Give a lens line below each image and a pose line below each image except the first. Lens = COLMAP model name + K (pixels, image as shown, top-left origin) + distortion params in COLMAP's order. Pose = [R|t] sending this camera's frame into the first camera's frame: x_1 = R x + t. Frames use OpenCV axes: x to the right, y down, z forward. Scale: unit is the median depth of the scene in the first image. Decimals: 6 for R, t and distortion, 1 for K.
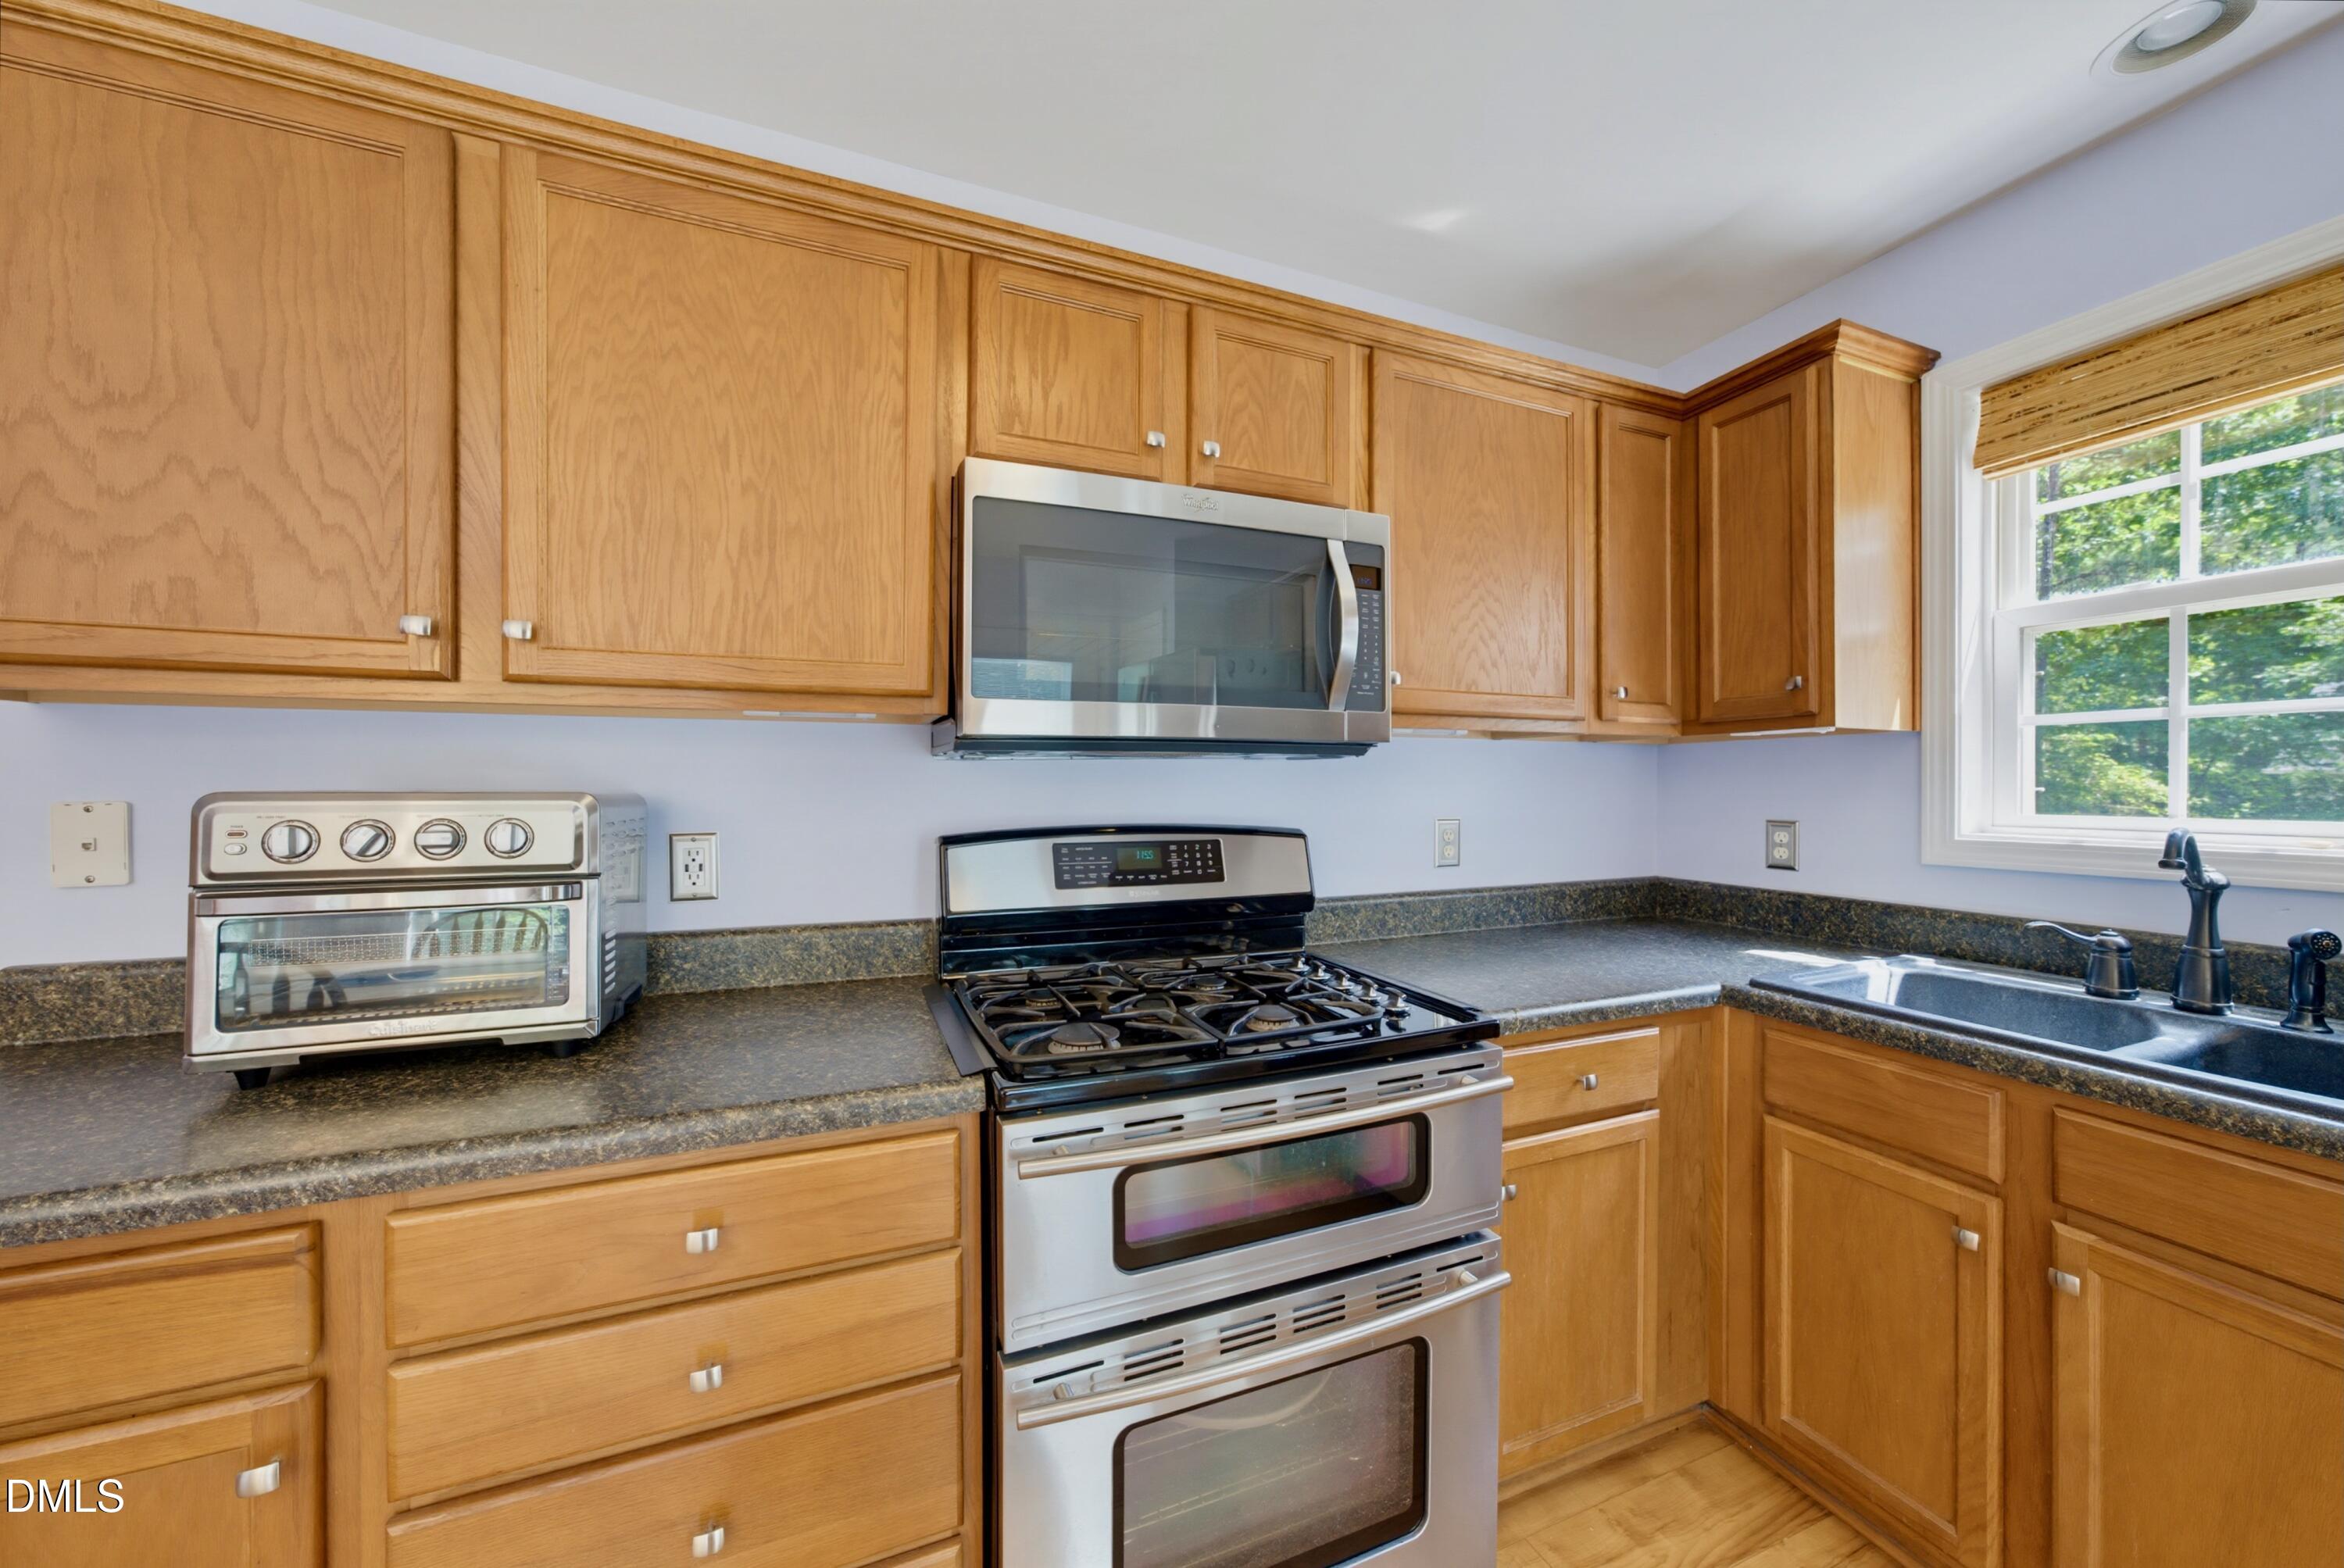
lens RADIAL K [[818.1, 0, 1173.7], [0, 818.1, 795.7], [0, 0, 1]] dist [0.002206, 0.000412]
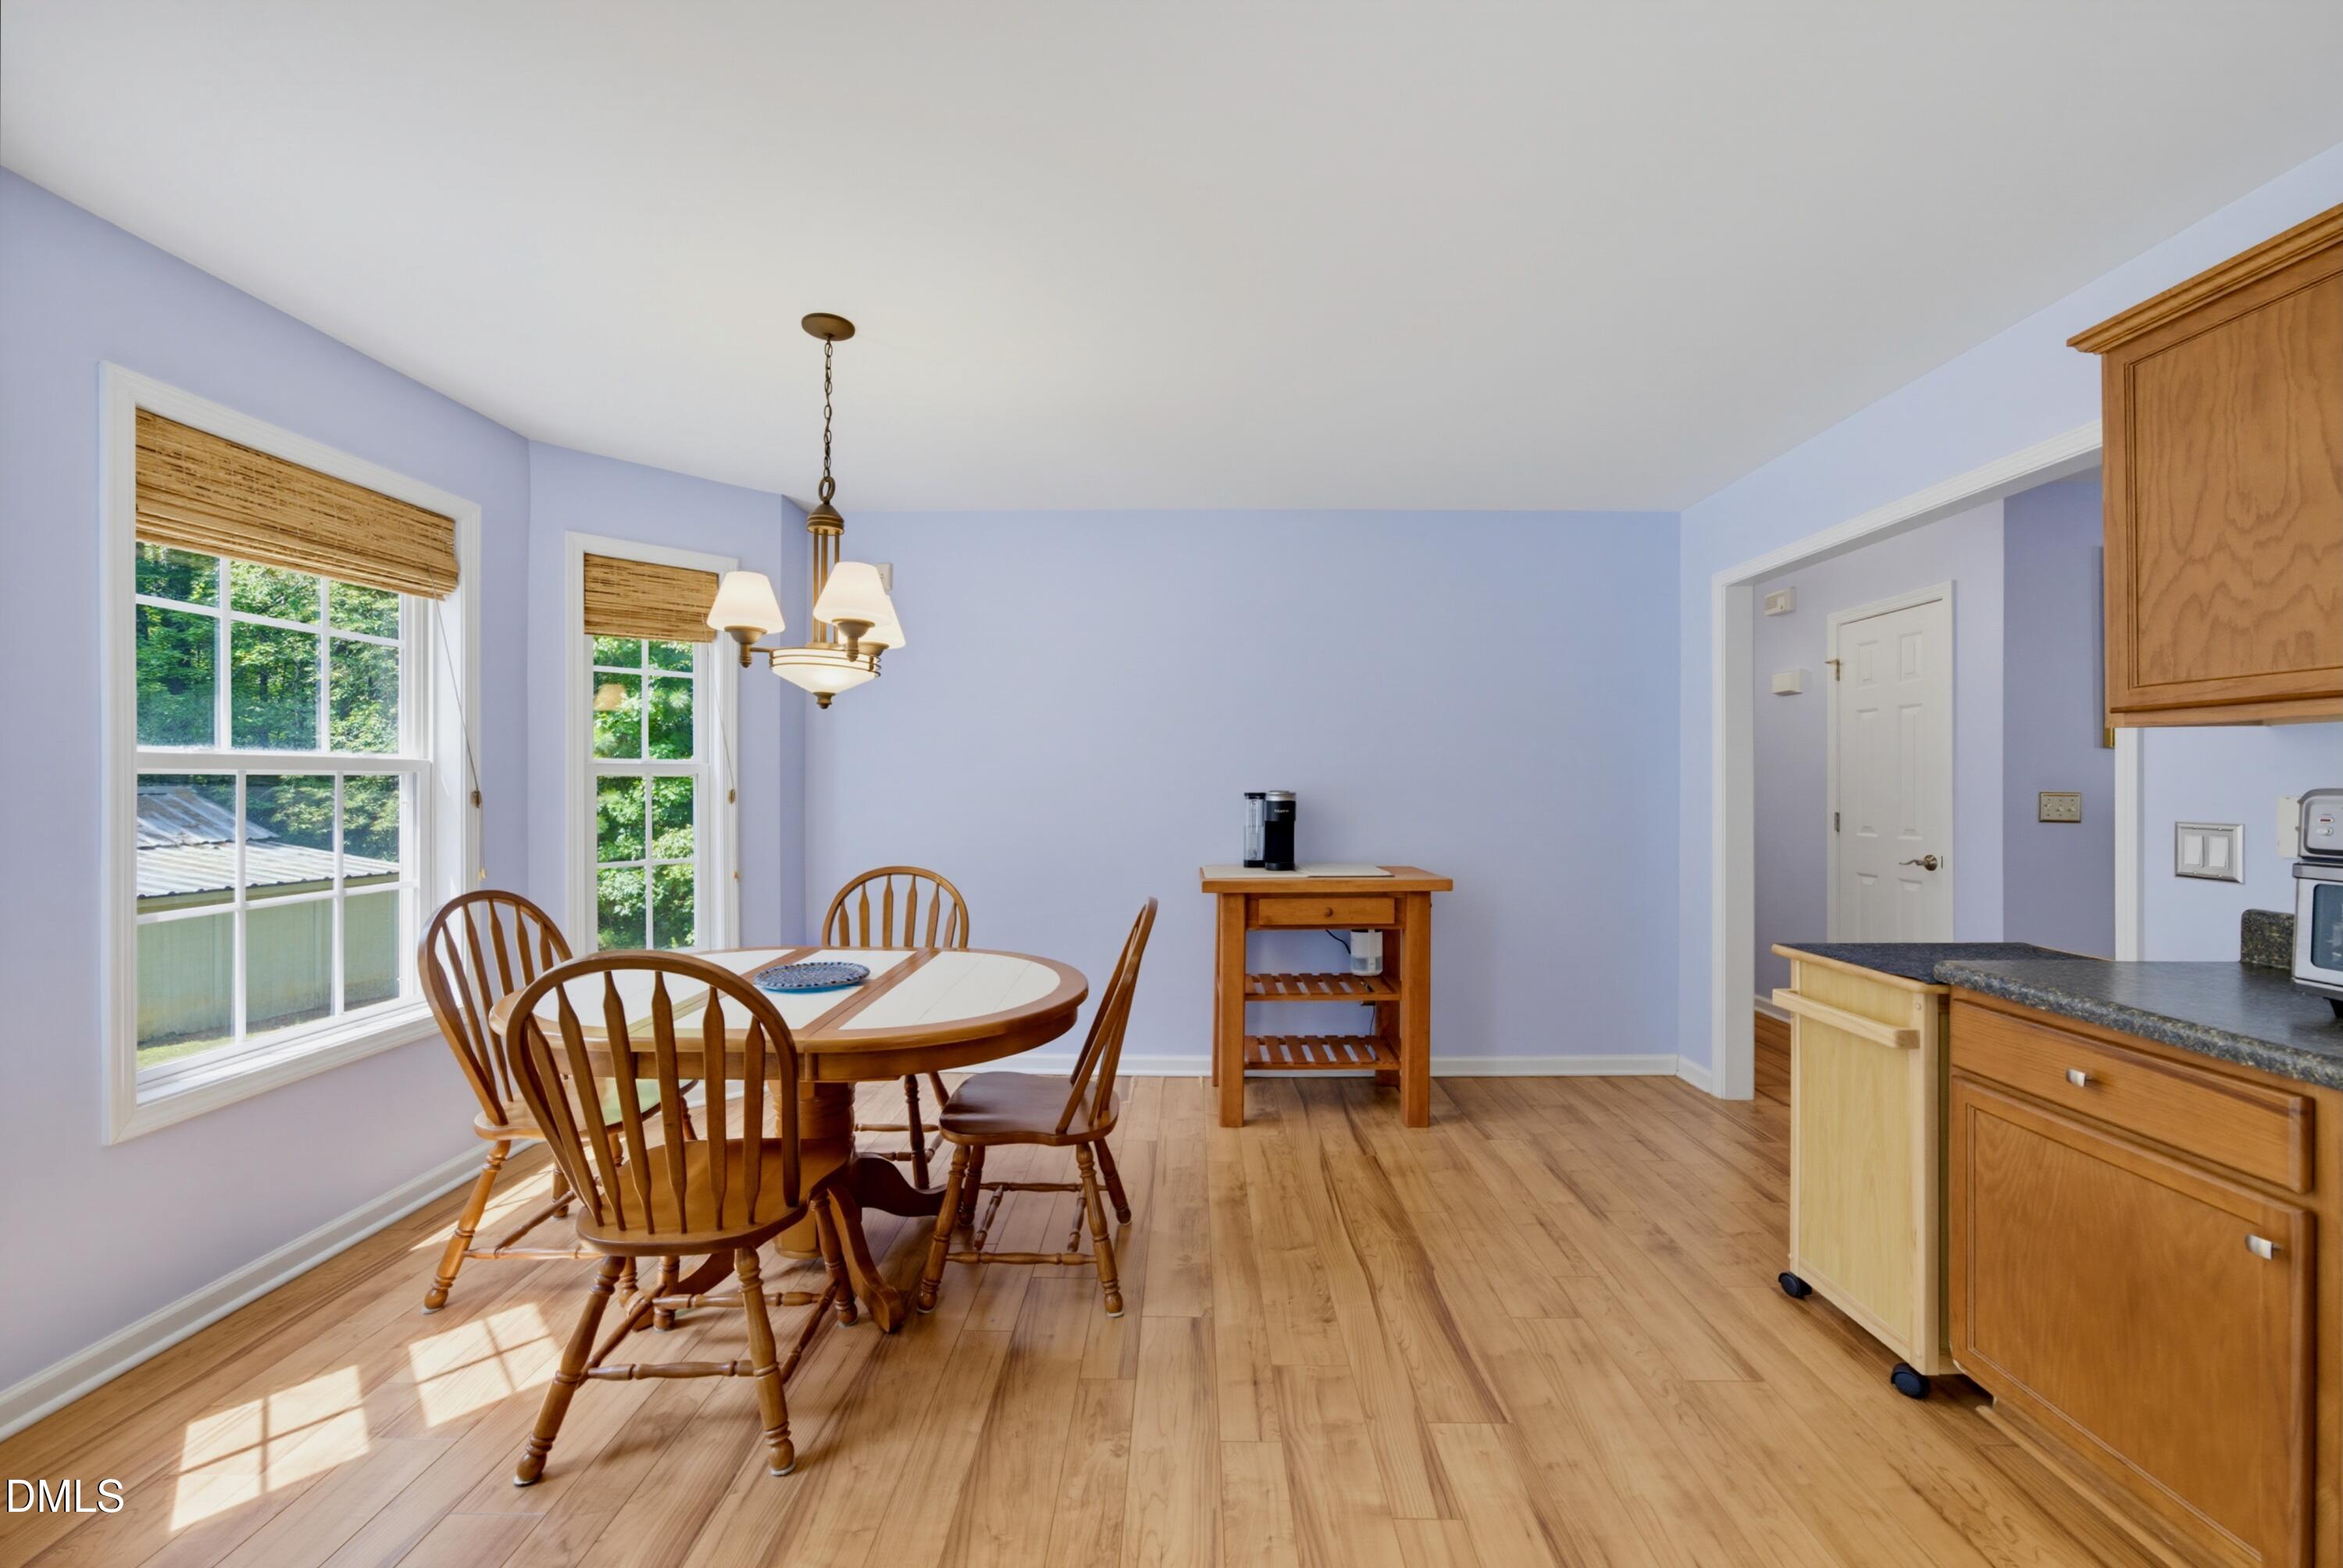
lens RADIAL K [[898.2, 0, 1171.5], [0, 898.2, 784.0], [0, 0, 1]] dist [0.001493, 0.000322]
pose [[-0.395657, -0.002101, -0.918396, 0.894894], [-0.004833, 0.999988, -0.000205, -0.002441], [0.918386, 0.004358, -0.395662, -0.135591]]
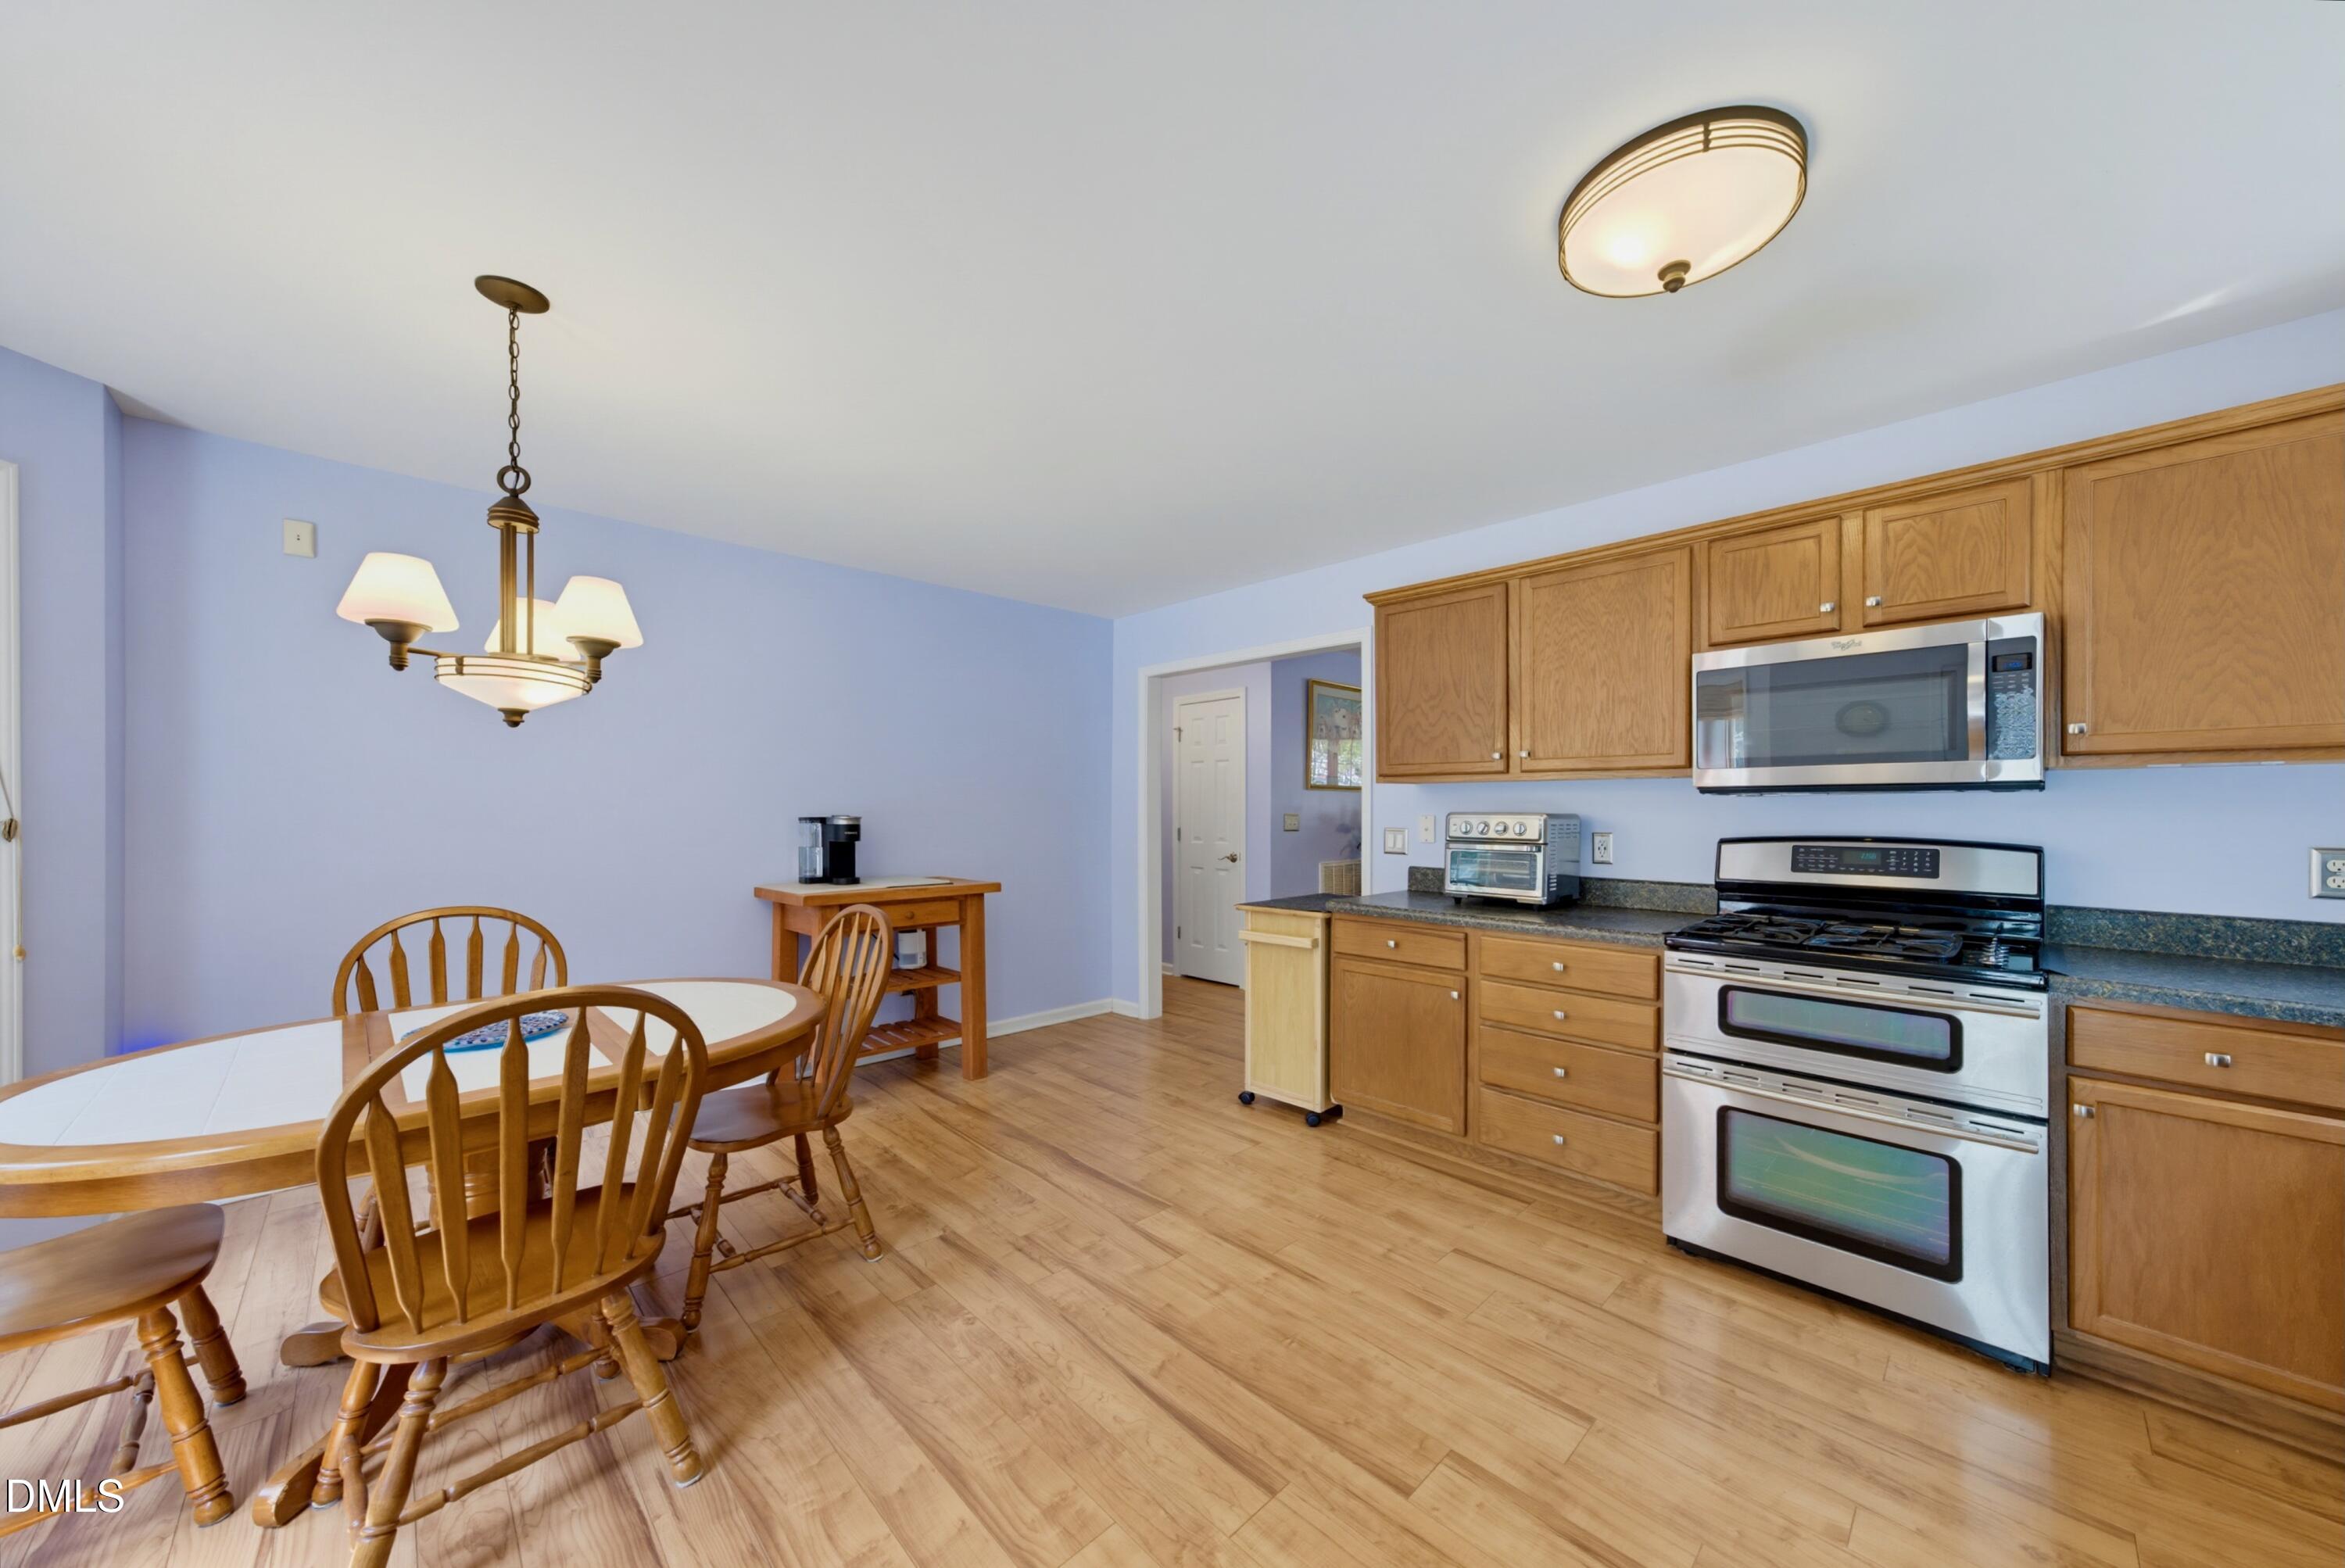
lens RADIAL K [[835.3, 0, 1177.1], [0, 835.3, 814.9], [0, 0, 1]] dist [0.007888, 0.000237]
pose [[0.360754, 0.008912, -0.932619, 1.484157], [-0.005436, 0.999957, 0.007453, -0.013269], [0.932645, 0.002381, 0.360787, -1.166074]]
